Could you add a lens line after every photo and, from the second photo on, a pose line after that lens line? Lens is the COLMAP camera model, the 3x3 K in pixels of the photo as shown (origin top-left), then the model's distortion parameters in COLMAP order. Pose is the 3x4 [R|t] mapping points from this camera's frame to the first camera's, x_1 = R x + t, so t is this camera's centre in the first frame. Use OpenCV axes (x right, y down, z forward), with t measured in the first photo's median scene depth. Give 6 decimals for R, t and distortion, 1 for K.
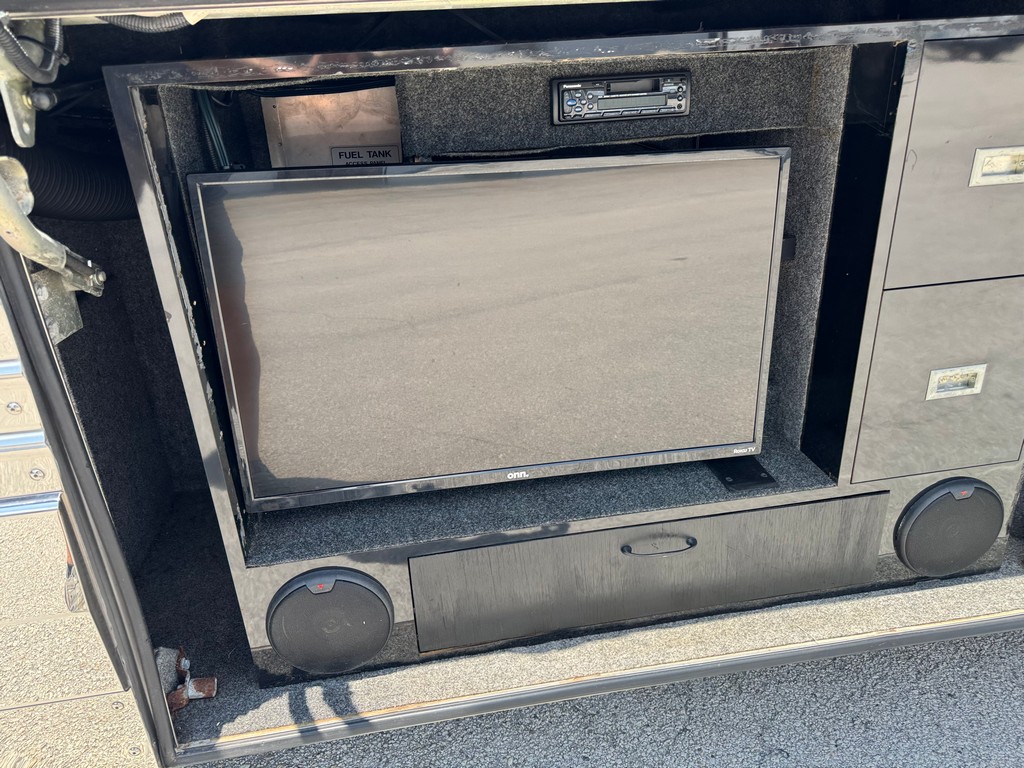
lens RADIAL K [[735.8, 0, 513.8], [0, 735.8, 369.3], [0, 0, 1]] dist [0.057223, -0.075017]
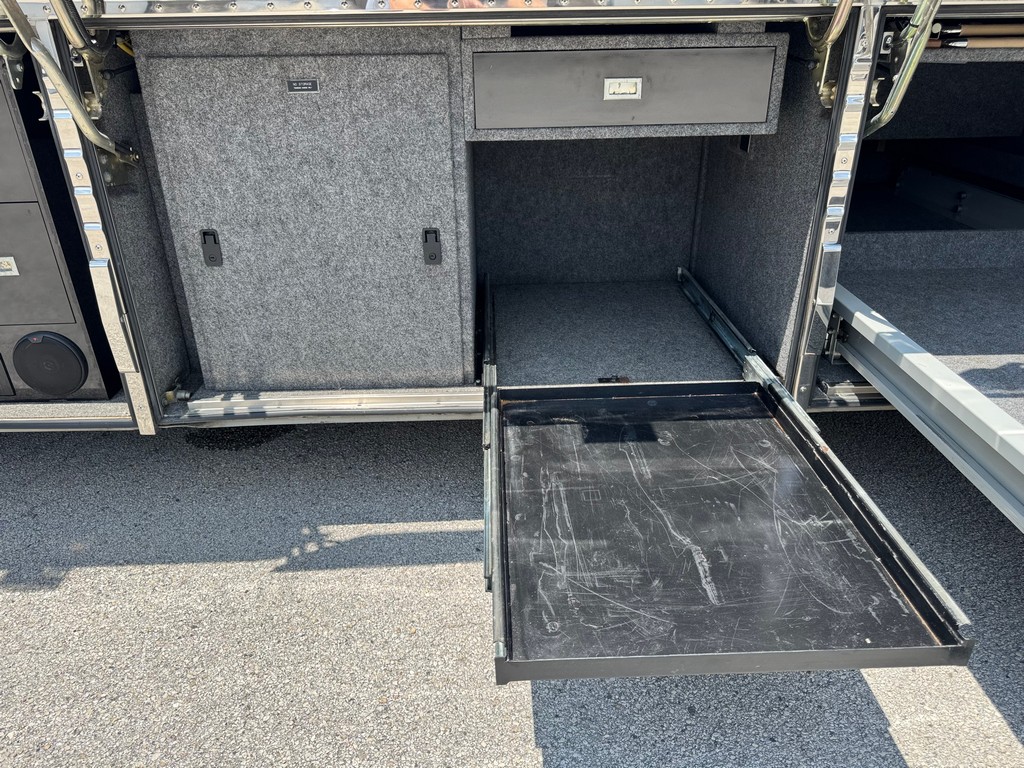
lens RADIAL K [[735.8, 0, 516.8], [0, 735.8, 390.9], [0, 0, 1]] dist [0.057223, -0.075017]
pose [[0.992288, 0.085785, -0.089472, 1.952801], [-0.080101, 0.994646, 0.065296, 0.094157], [0.094595, -0.057625, 0.993847, -0.585453]]
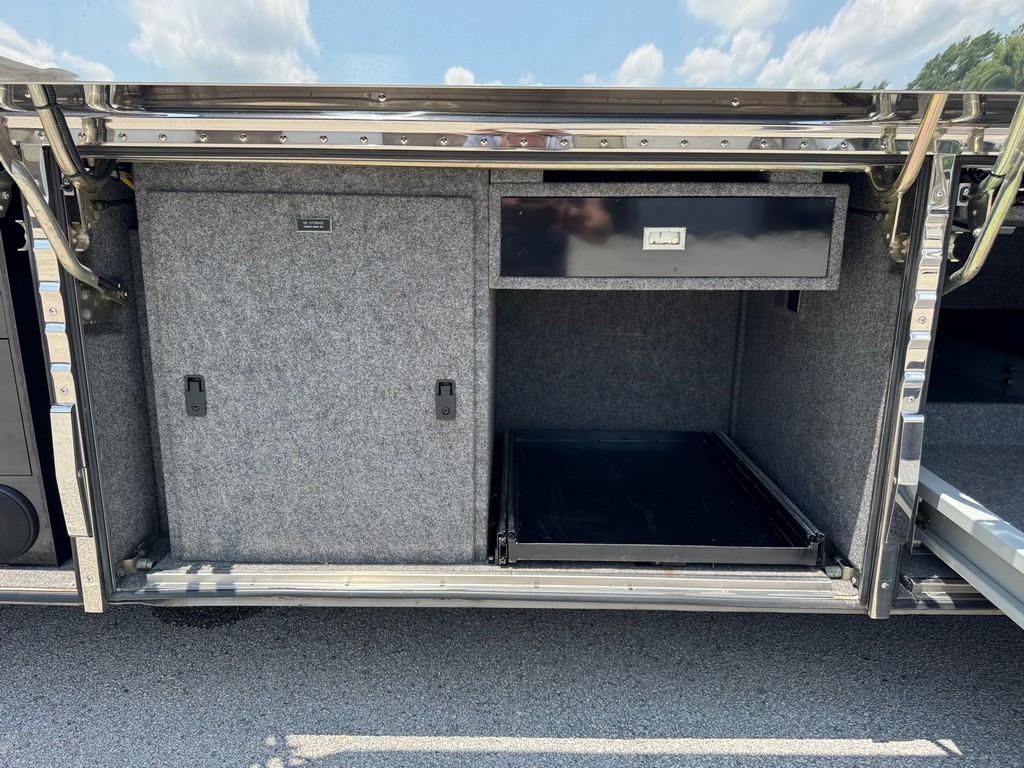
lens RADIAL K [[735.8, 0, 516.4], [0, 735.8, 386.5], [0, 0, 1]] dist [0.057223, -0.075017]
pose [[0.986831, 0.094768, -0.131085, 1.911006], [-0.114307, 0.981962, -0.150614, 0.069021], [0.114447, 0.163614, 0.979863, -0.337127]]
